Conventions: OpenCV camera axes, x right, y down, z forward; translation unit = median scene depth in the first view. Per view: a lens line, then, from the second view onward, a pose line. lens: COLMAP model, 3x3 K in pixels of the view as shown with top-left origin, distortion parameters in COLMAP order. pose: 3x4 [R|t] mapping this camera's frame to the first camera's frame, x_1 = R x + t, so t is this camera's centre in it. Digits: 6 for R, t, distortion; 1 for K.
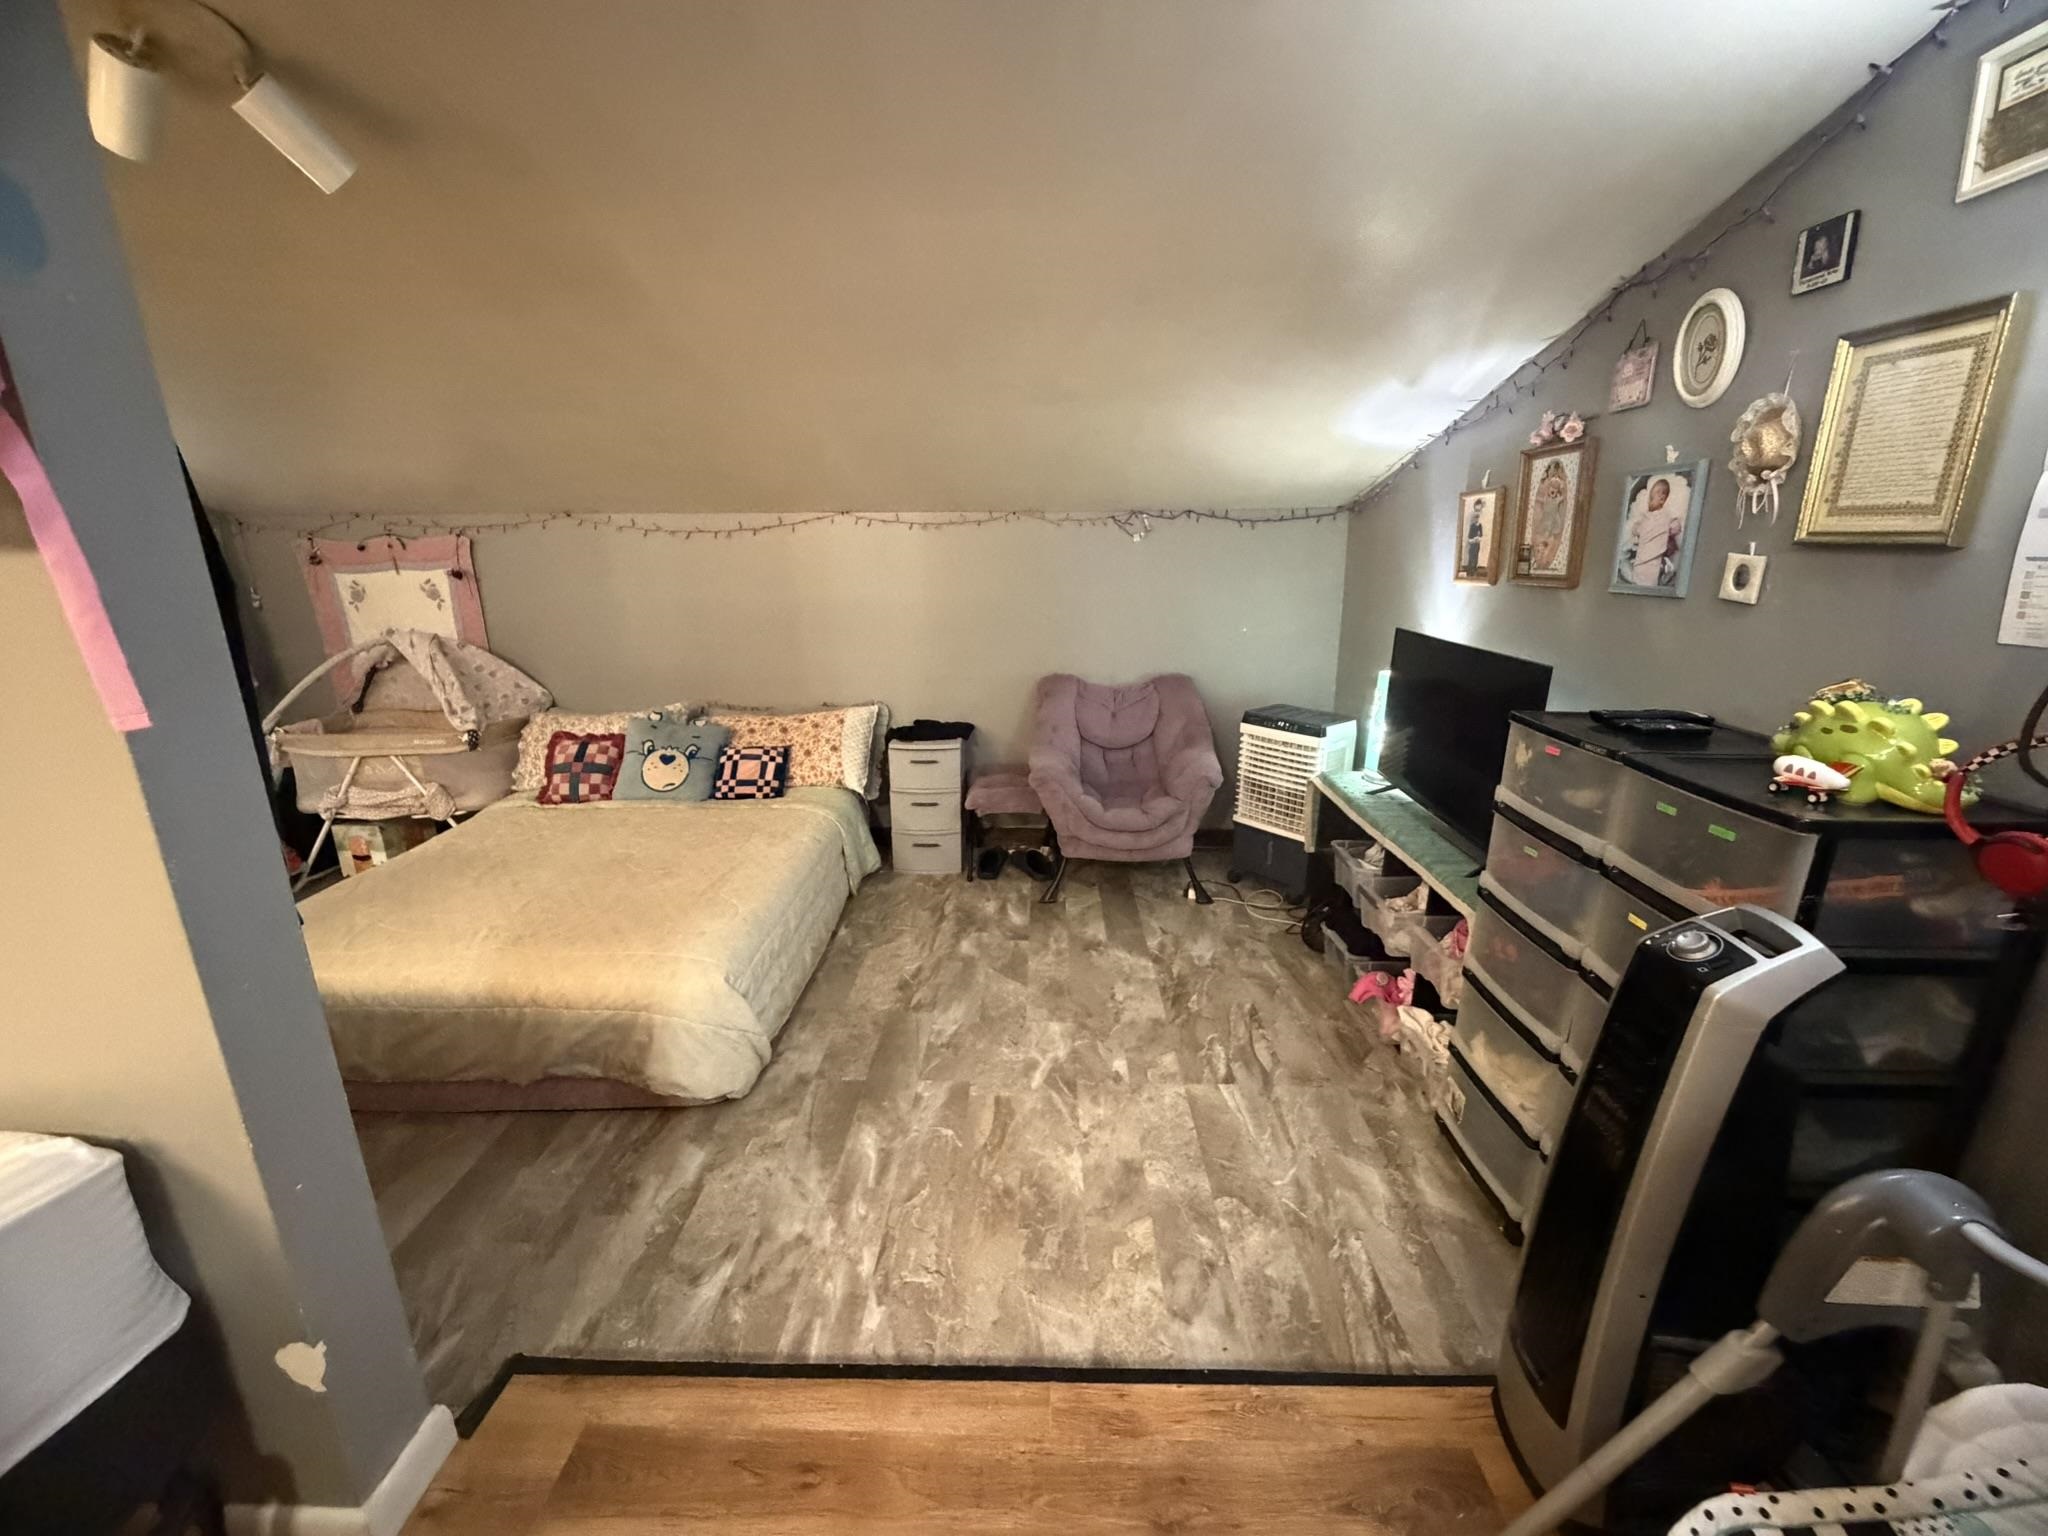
lens RADIAL K [[812.6, 0, 1015.5], [0, 812.6, 768.7], [0, 0, 1]] dist [-0.002960, 0.000757]
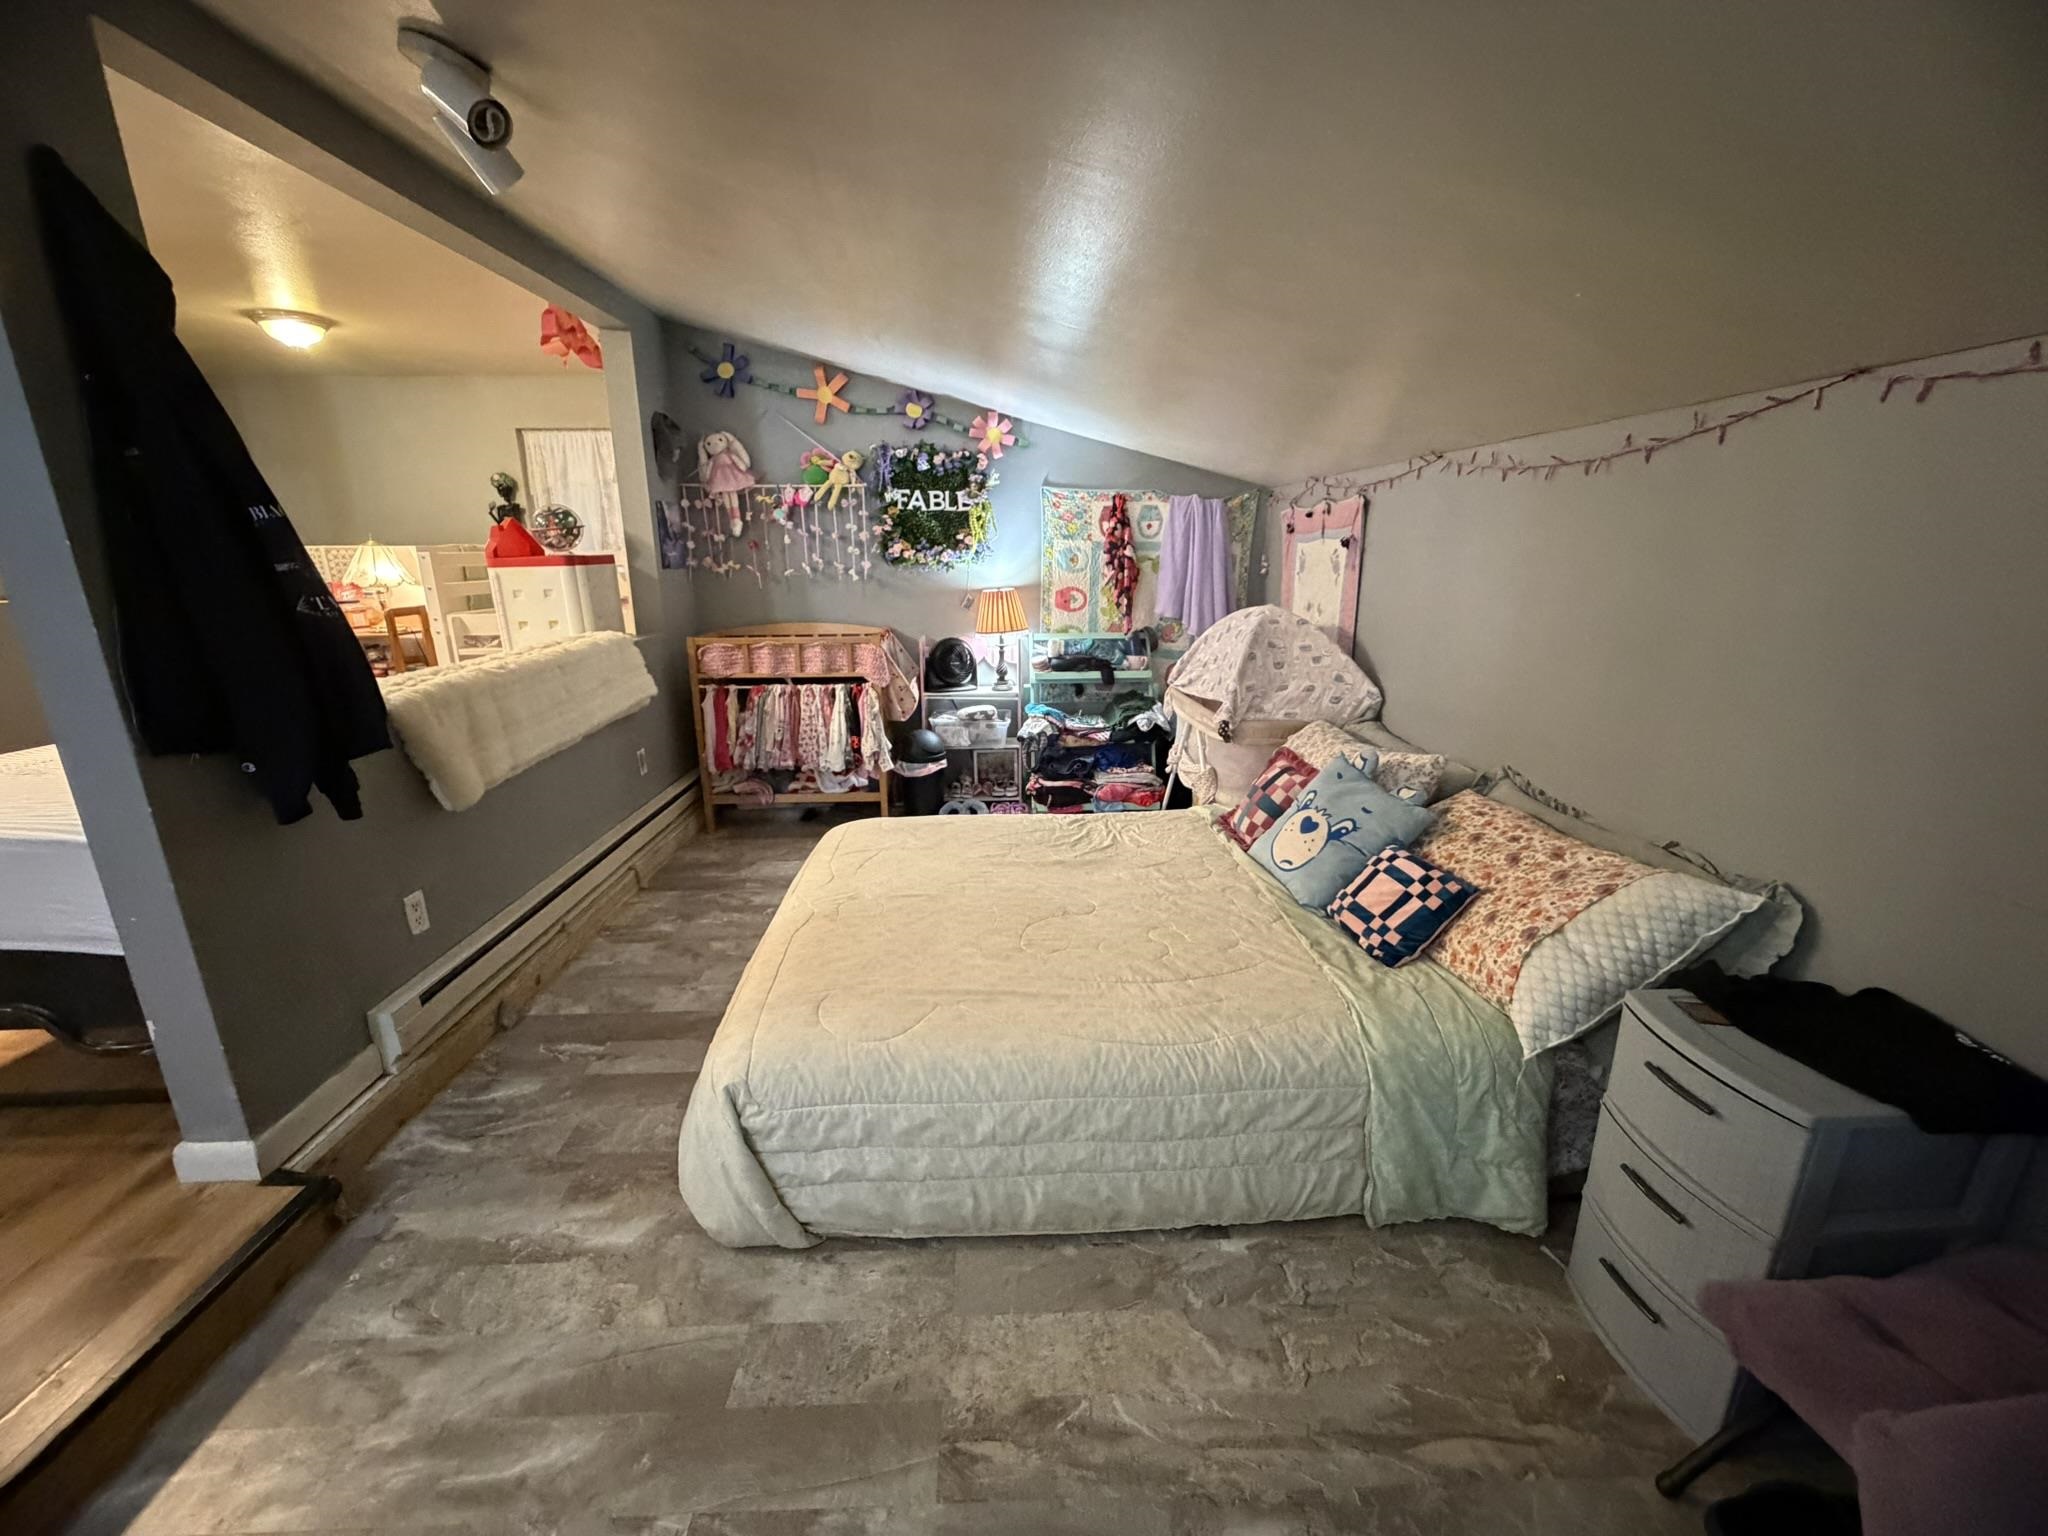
lens RADIAL K [[812.6, 0, 1024.1], [0, 812.6, 772.2], [0, 0, 1]] dist [-0.002960, 0.000757]
pose [[0.063087, 0.270829, -0.960558, 0.215230], [-0.255908, 0.934685, 0.246727, -0.193759], [0.964640, 0.230250, 0.128273, 0.860840]]
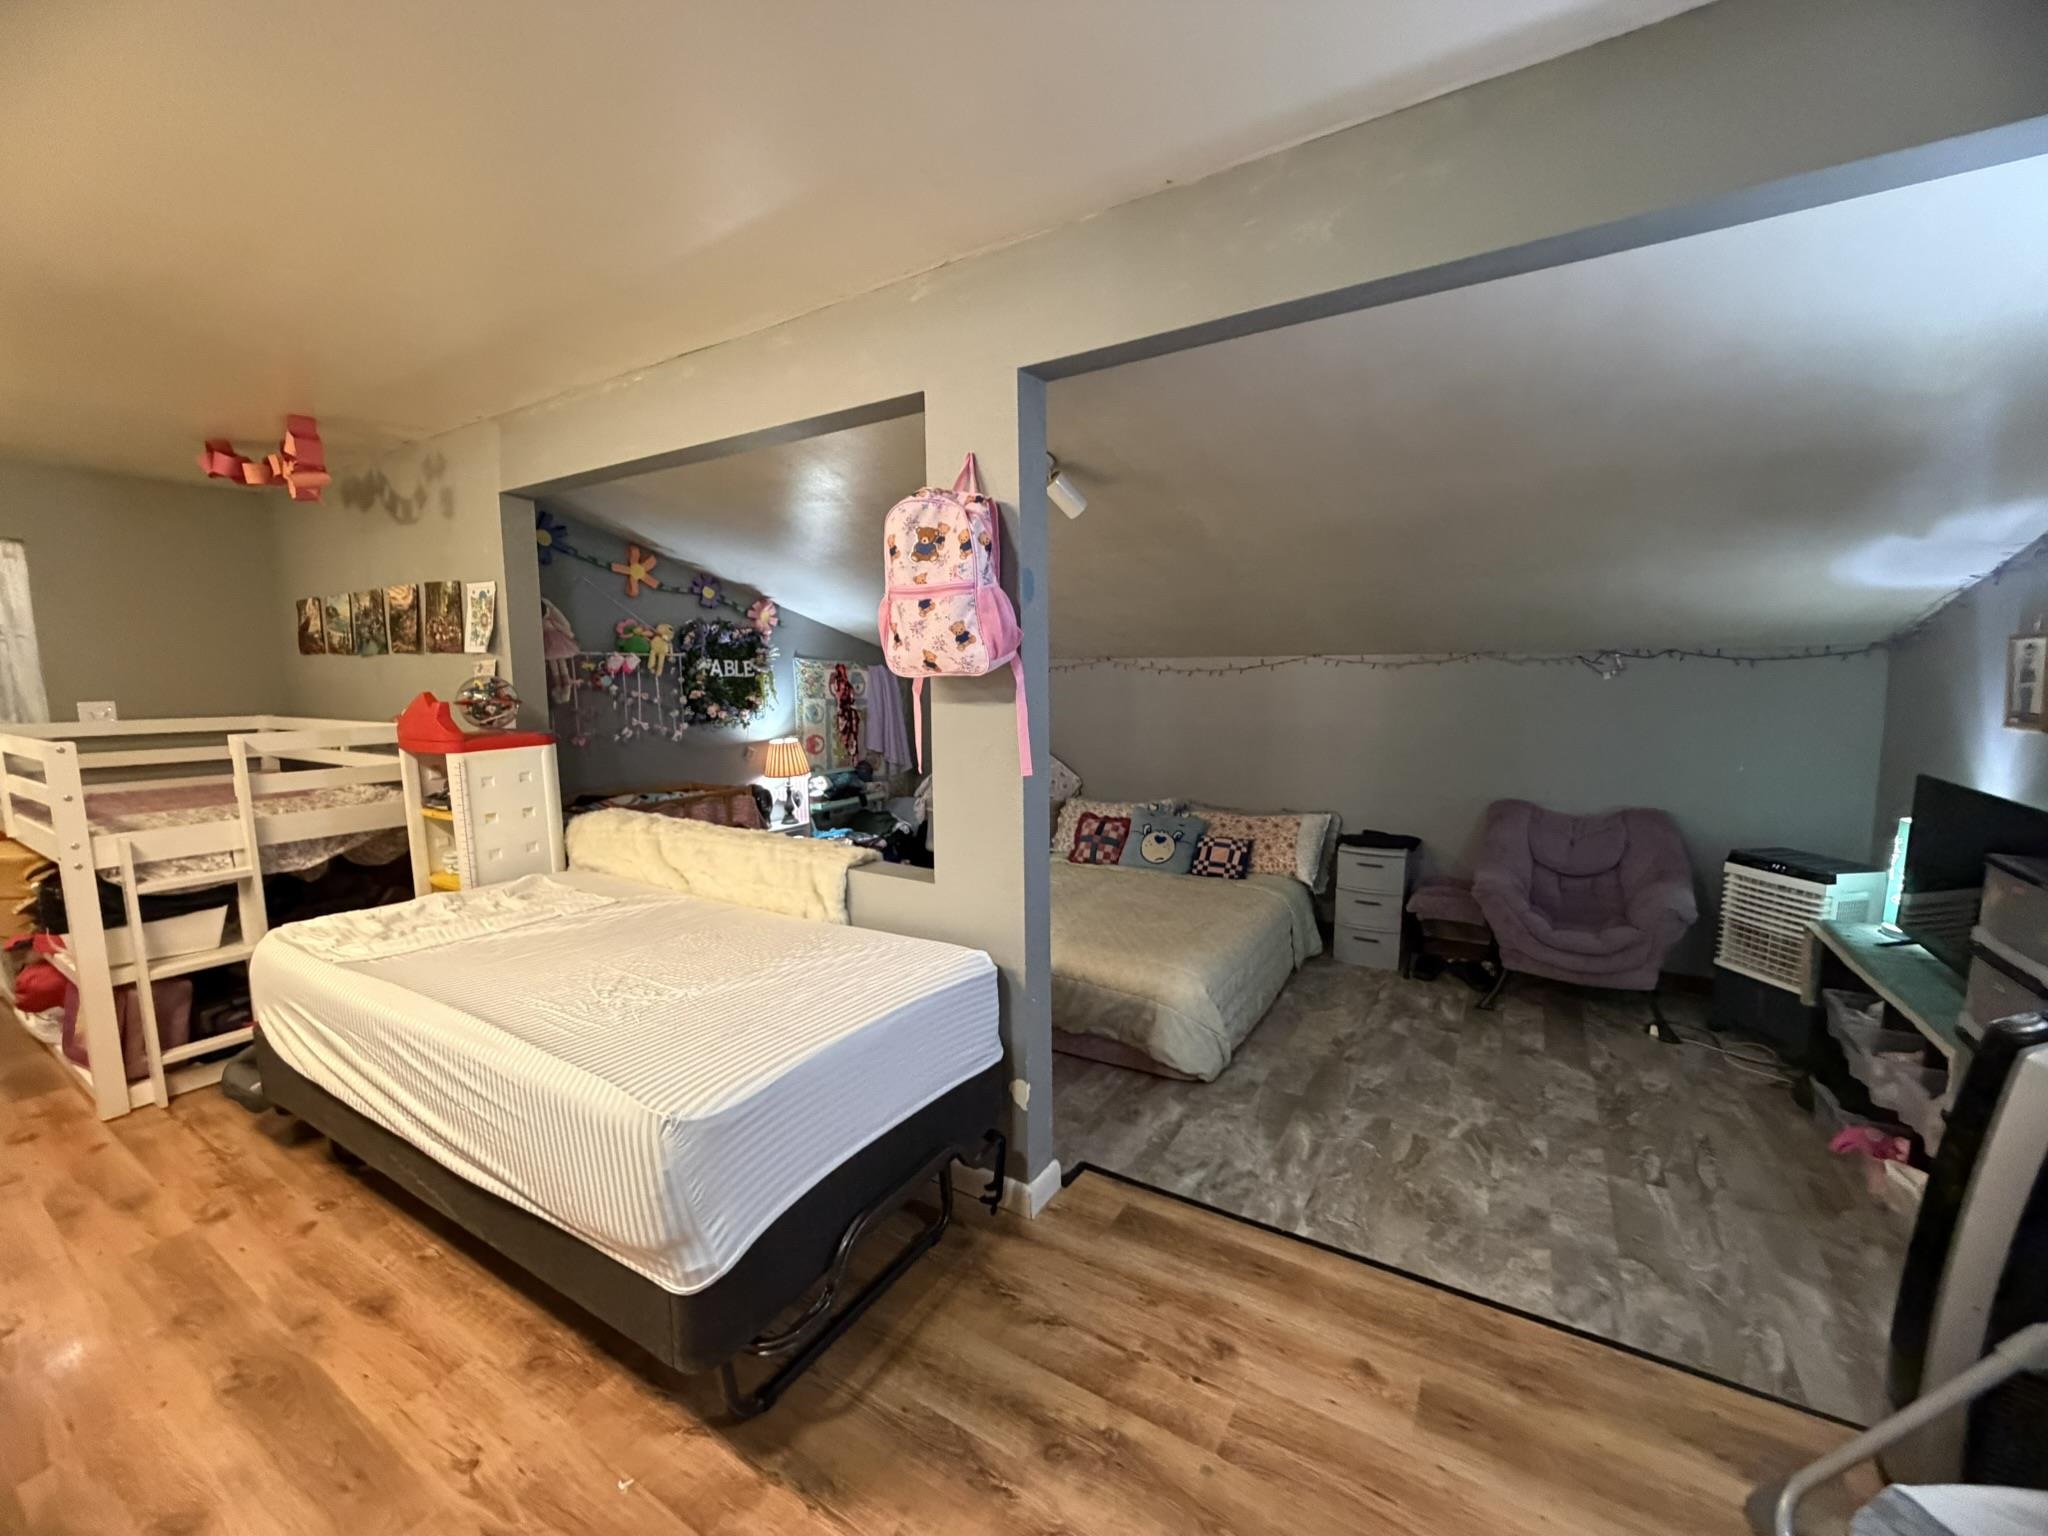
lens RADIAL K [[812.6, 0, 1016.2], [0, 812.6, 769.3], [0, 0, 1]] dist [-0.002960, 0.000757]
pose [[0.863236, 0.057713, -0.501490, 0.031389], [-0.128635, 0.985796, -0.107978, 0.060683], [0.488136, 0.157720, 0.858399, -0.333856]]
